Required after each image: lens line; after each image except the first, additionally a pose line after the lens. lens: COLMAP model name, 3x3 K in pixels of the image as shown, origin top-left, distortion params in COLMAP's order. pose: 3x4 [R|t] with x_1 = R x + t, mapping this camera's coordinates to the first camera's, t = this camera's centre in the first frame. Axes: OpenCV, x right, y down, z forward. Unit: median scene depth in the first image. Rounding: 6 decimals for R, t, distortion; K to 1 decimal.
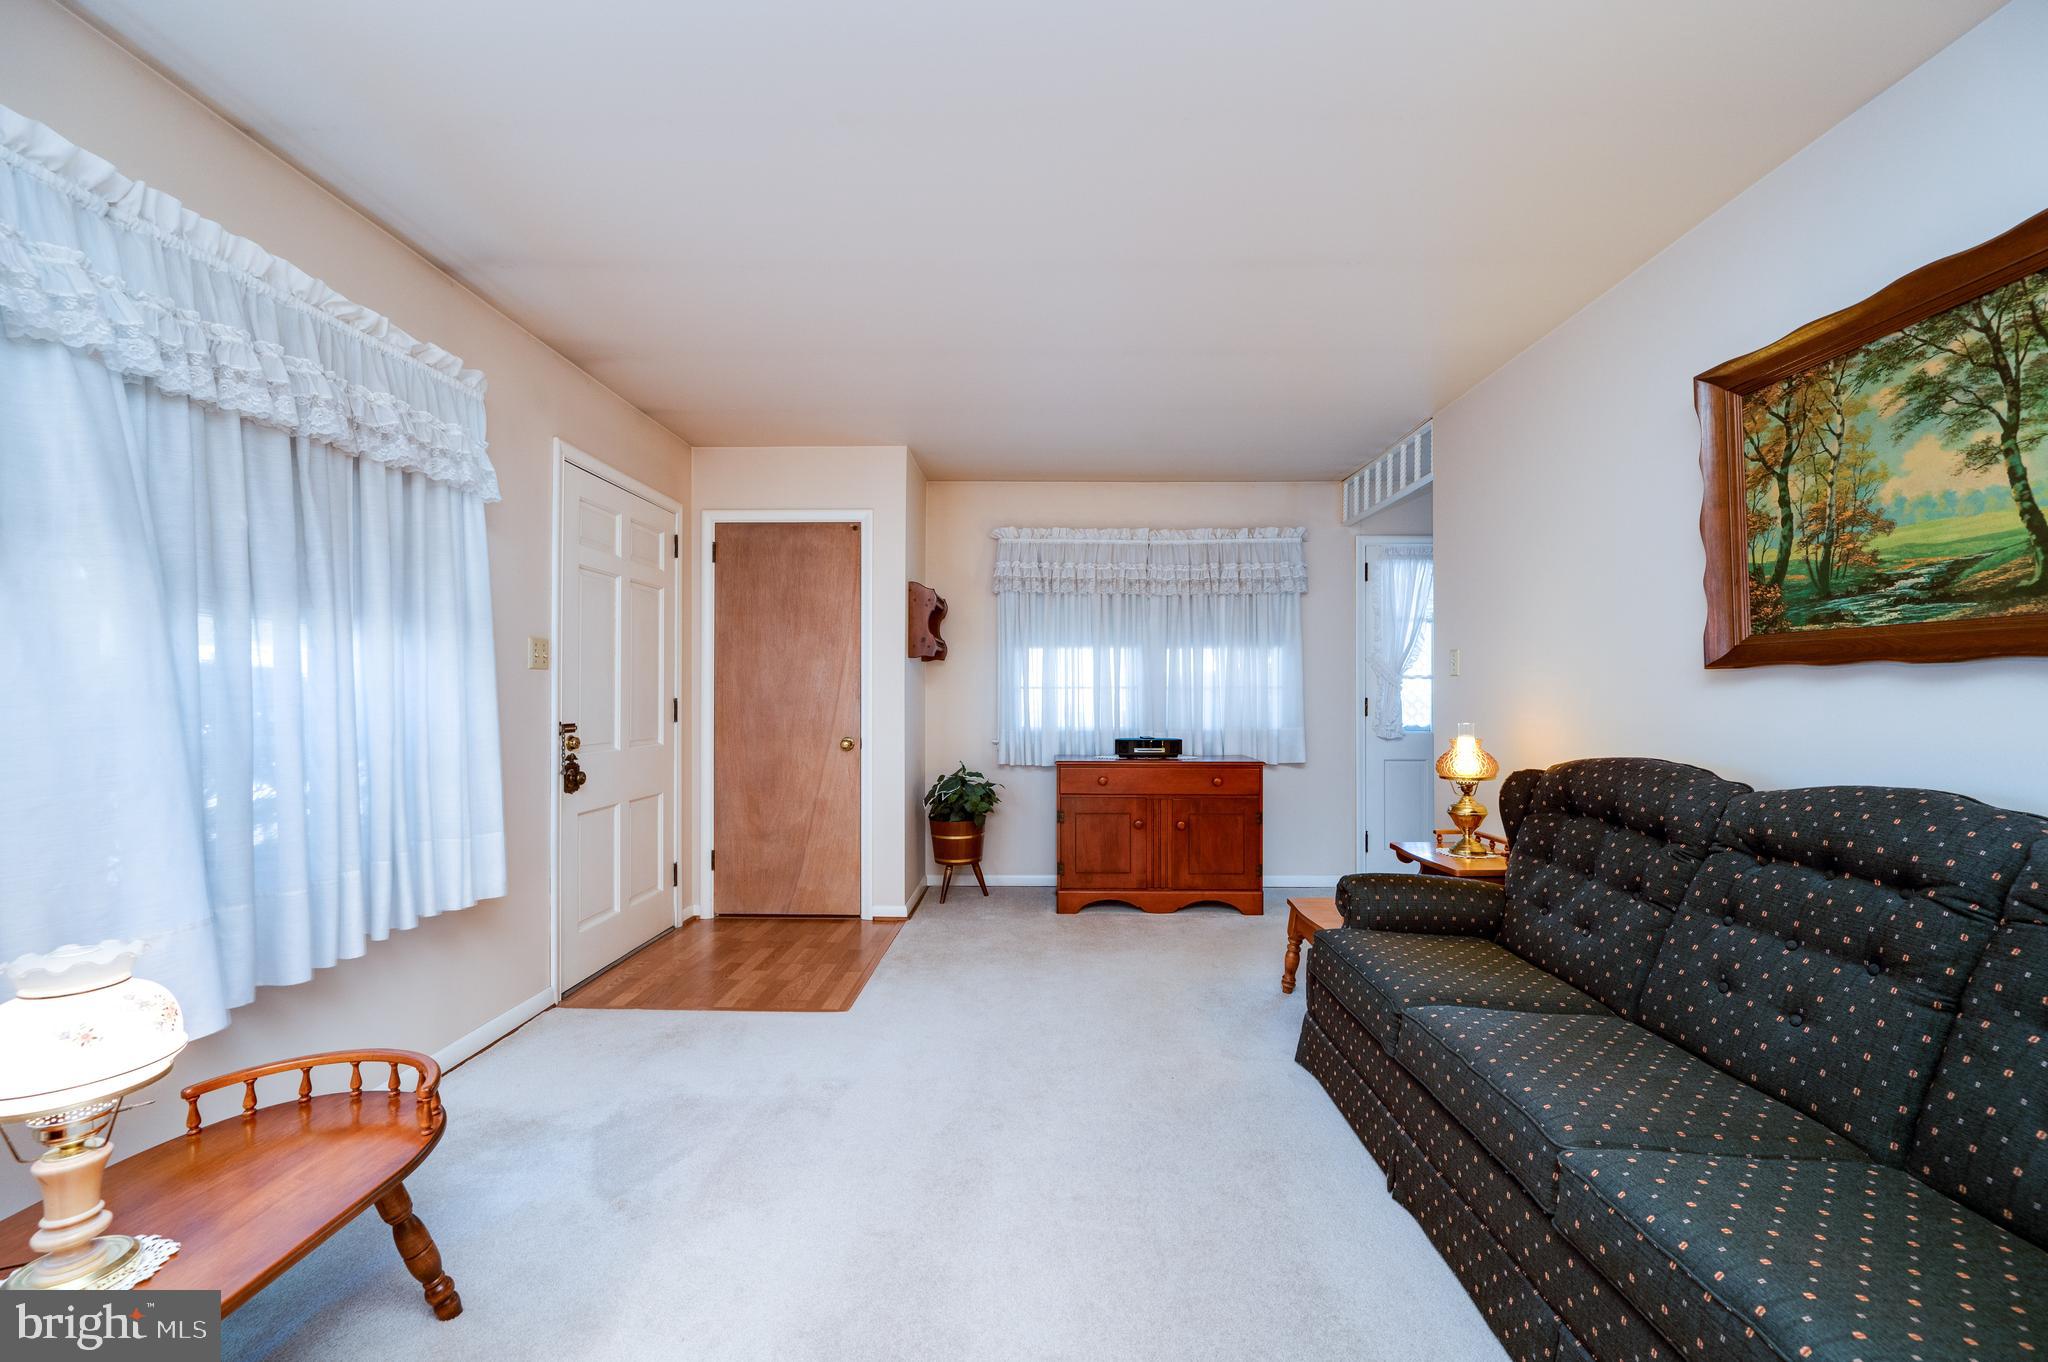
lens RADIAL K [[787.9, 0, 1025.9], [0, 787.9, 686.0], [0, 0, 1]] dist [-0.001724, -0.000063]
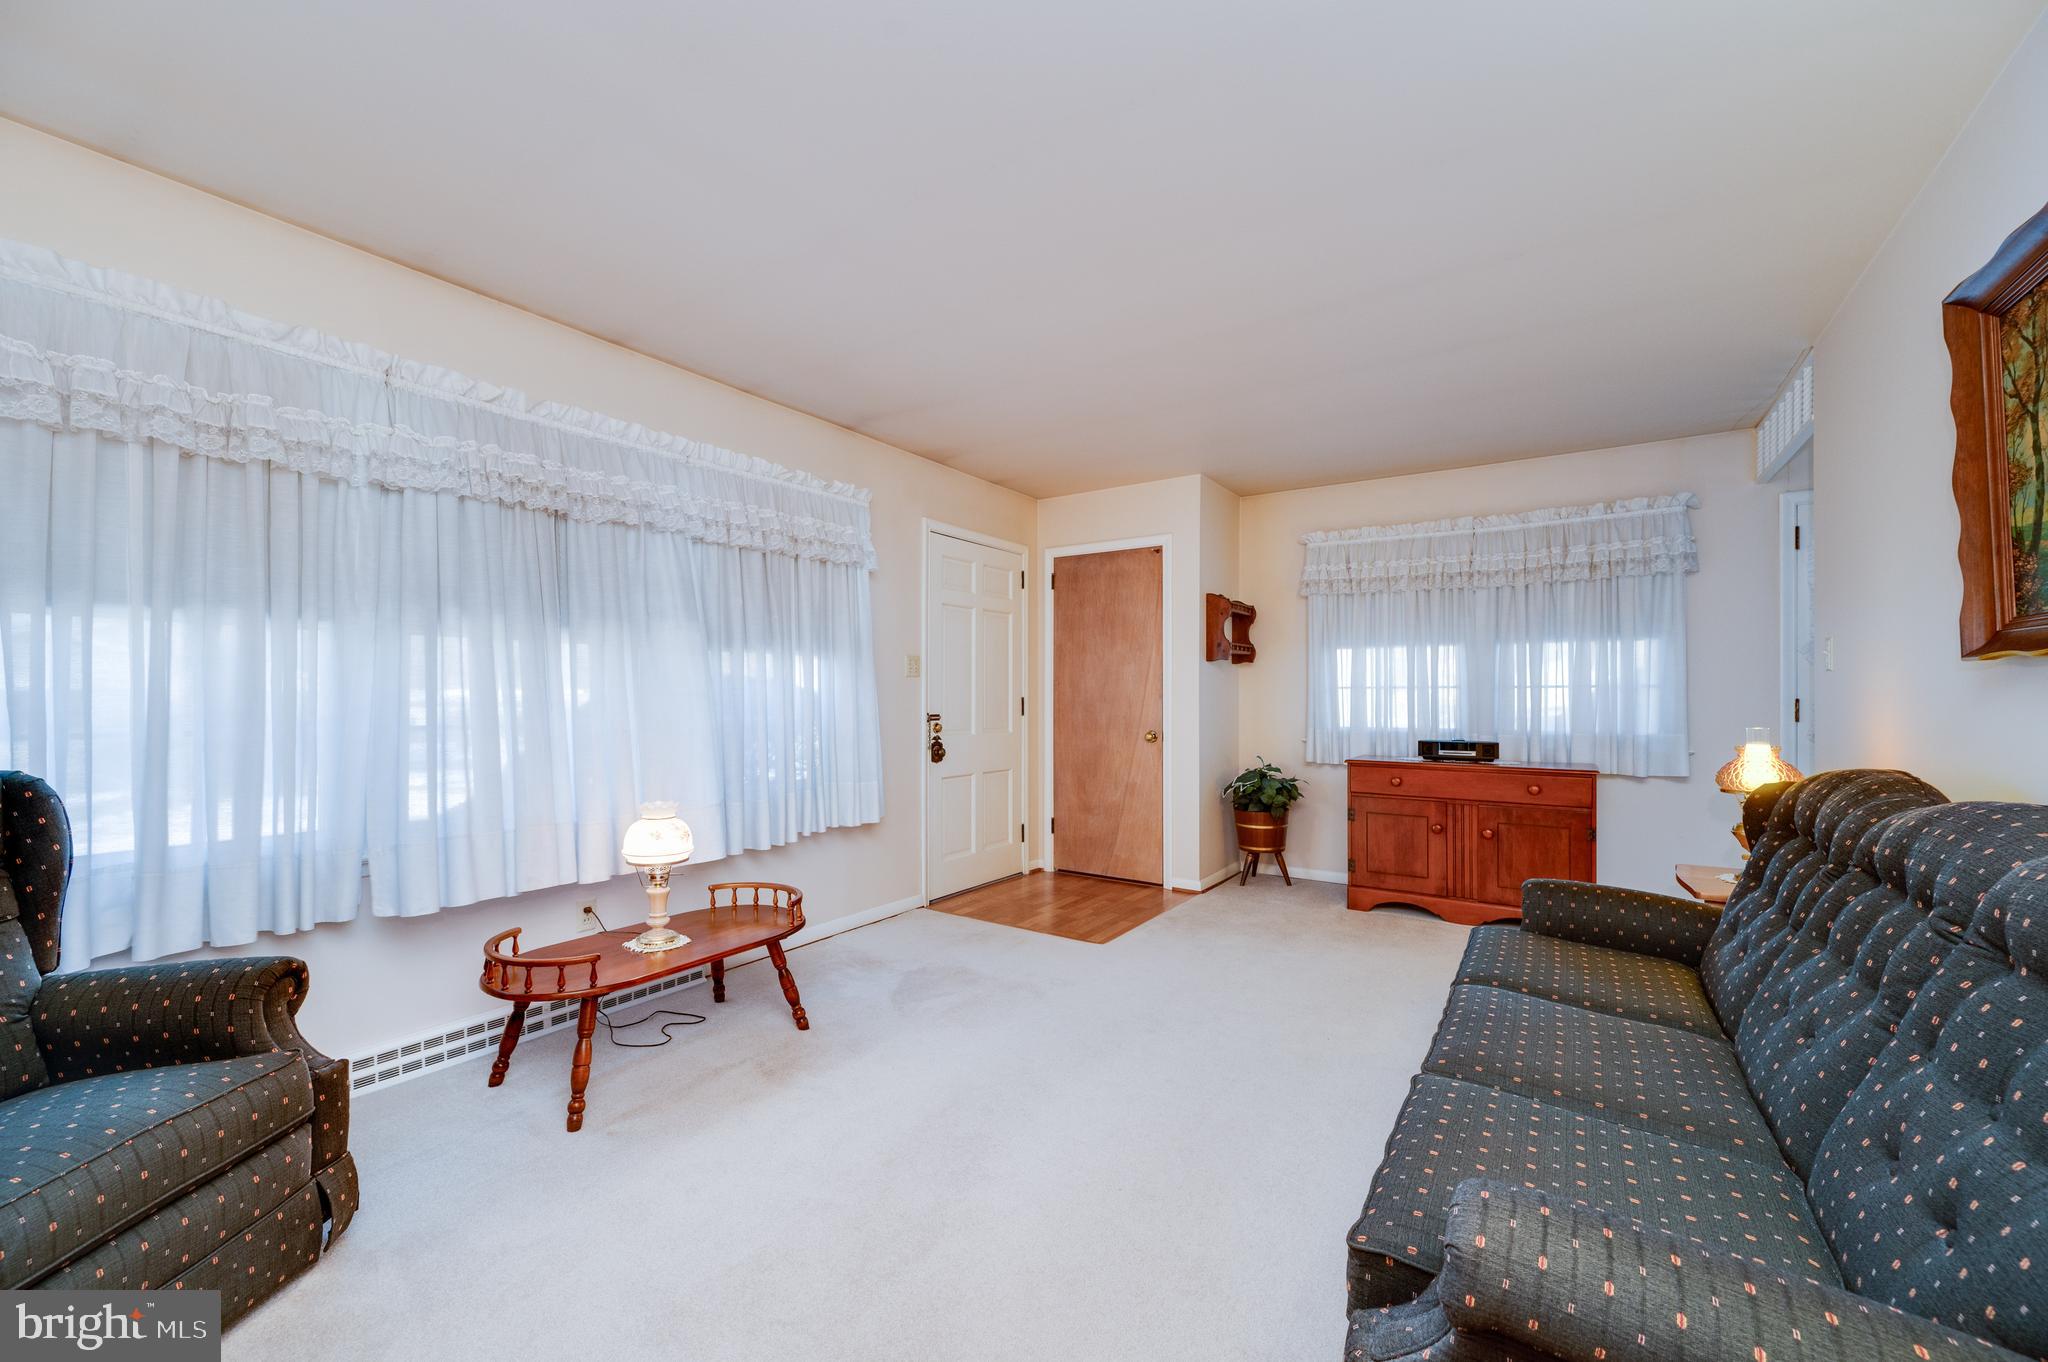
lens RADIAL K [[804.4, 0, 1015.8], [0, 804.4, 690.2], [0, 0, 1]] dist [-0.000070, -0.000033]
pose [[0.837989, -0.002984, -0.545679, 0.256881], [0.005243, 0.999983, 0.002583, 0.000479], [0.545662, -0.005026, 0.837990, -0.110596]]
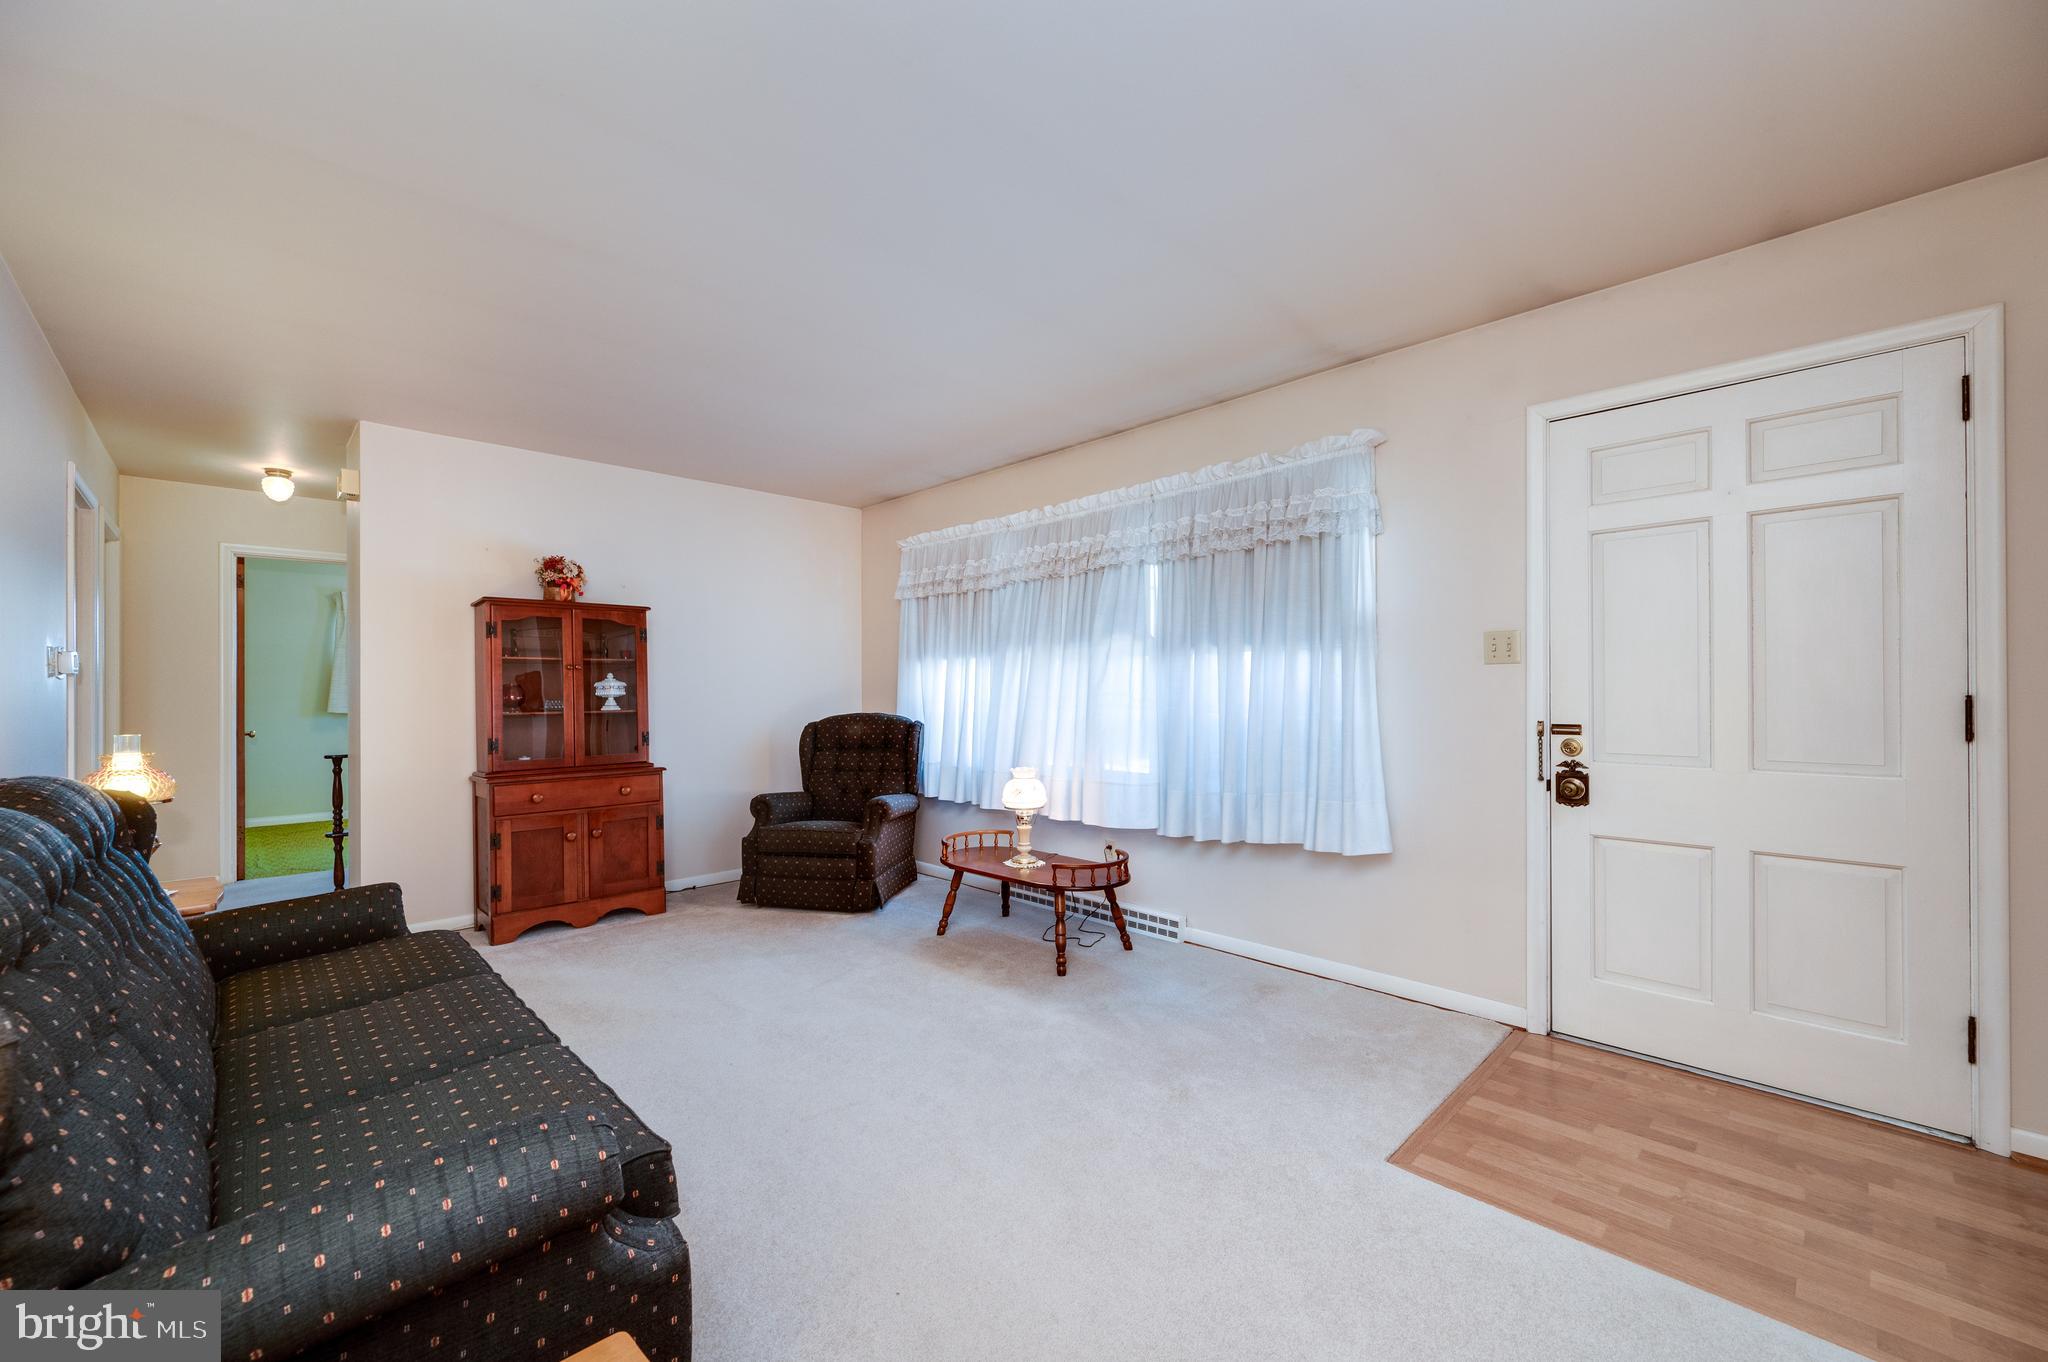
lens RADIAL K [[804.4, 0, 1015.8], [0, 804.4, 690.2], [0, 0, 1]] dist [-0.000070, -0.000033]
pose [[-0.703521, 0.007130, -0.710639, 0.345230], [0.015416, 0.999867, -0.005230, 0.004310], [0.710507, -0.014635, -0.703538, 0.890623]]
